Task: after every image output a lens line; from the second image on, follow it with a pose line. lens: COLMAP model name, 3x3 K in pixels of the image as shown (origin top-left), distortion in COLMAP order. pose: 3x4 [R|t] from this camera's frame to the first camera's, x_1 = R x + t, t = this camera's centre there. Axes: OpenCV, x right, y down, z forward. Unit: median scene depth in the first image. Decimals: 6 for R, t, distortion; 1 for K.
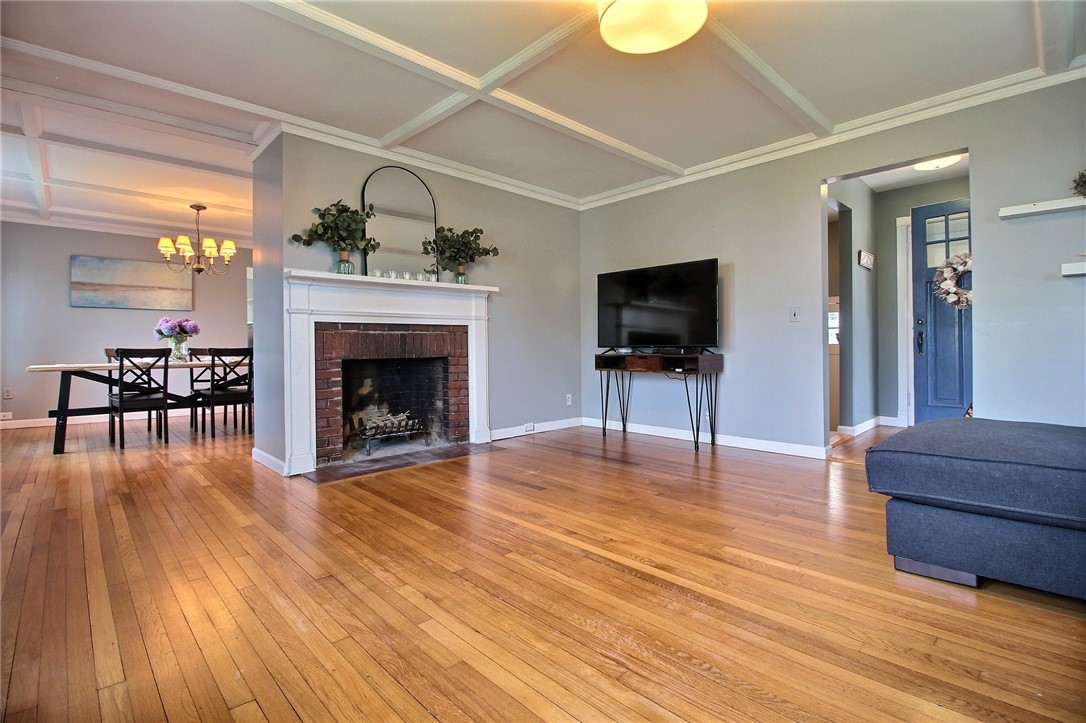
lens RADIAL K [[502.3, 0, 542.5], [0, 502.3, 351.2], [0, 0, 1]] dist [-0.014083, -0.003653]
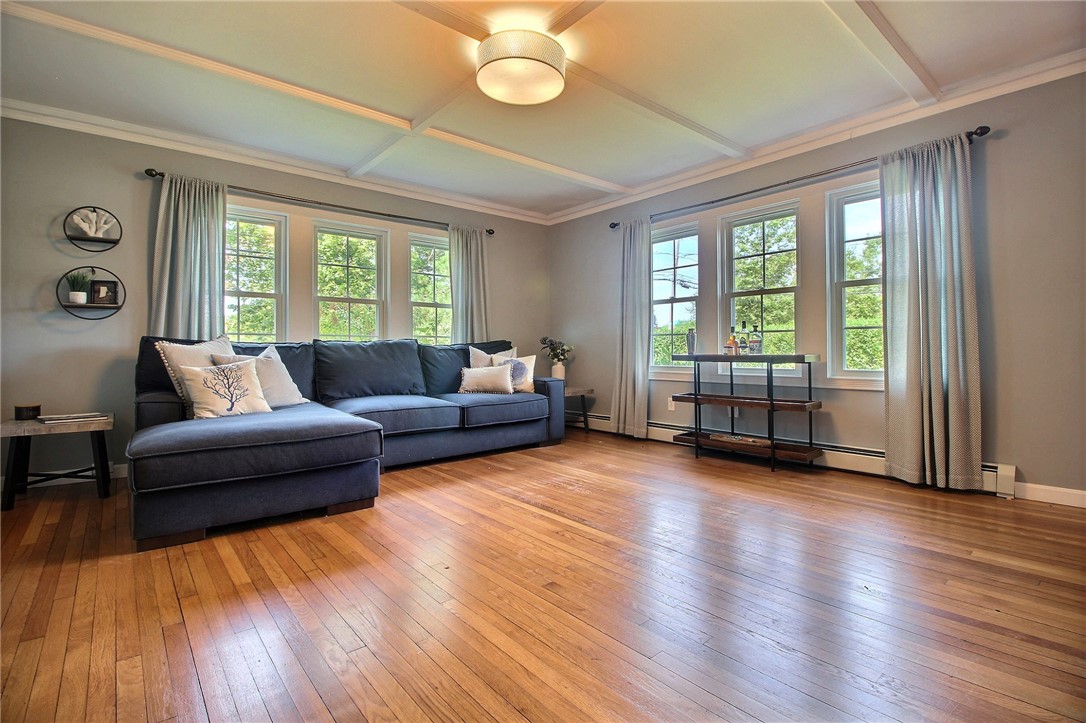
lens RADIAL K [[502.3, 0, 544.9], [0, 502.3, 346.3], [0, 0, 1]] dist [-0.014083, -0.003653]
pose [[-0.998530, 0.018414, 0.050984, 0.101447], [0.018383, 0.999830, -0.001085, -0.016050], [-0.050995, -0.000146, -0.998699, 2.009175]]
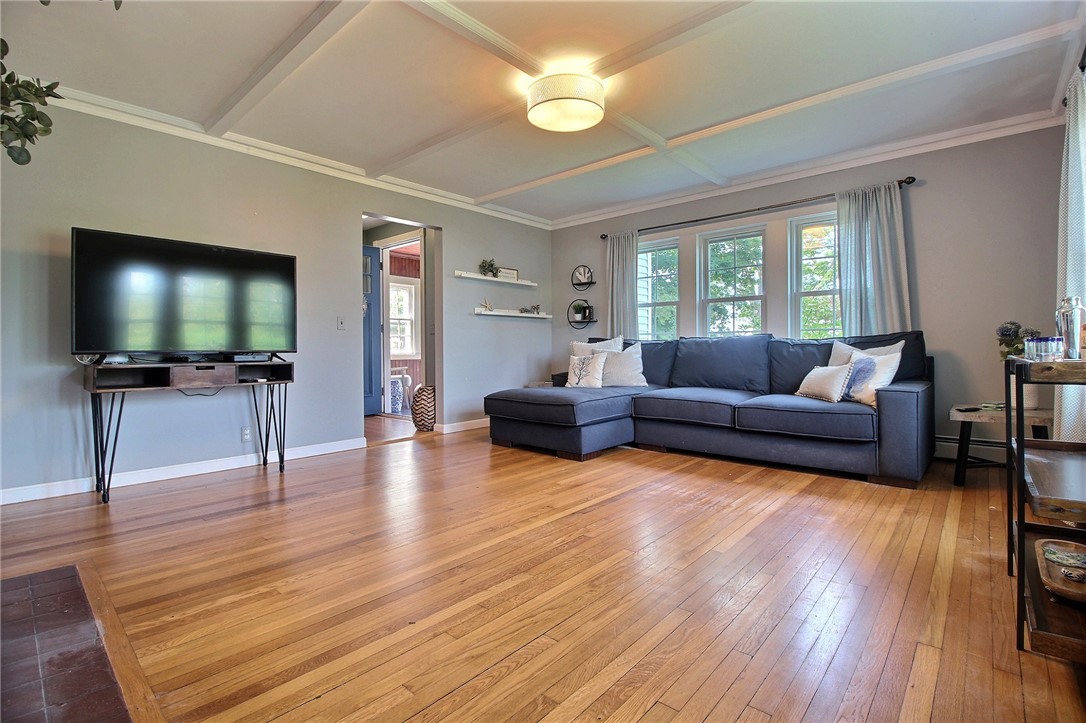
lens RADIAL K [[502.3, 0, 547.3], [0, 502.3, 352.9], [0, 0, 1]] dist [-0.014083, -0.003653]
pose [[-0.084523, -0.000302, 0.996421, -1.060294], [0.017135, 0.999852, 0.001756, -0.002780], [-0.996274, 0.017222, -0.084506, 1.074385]]
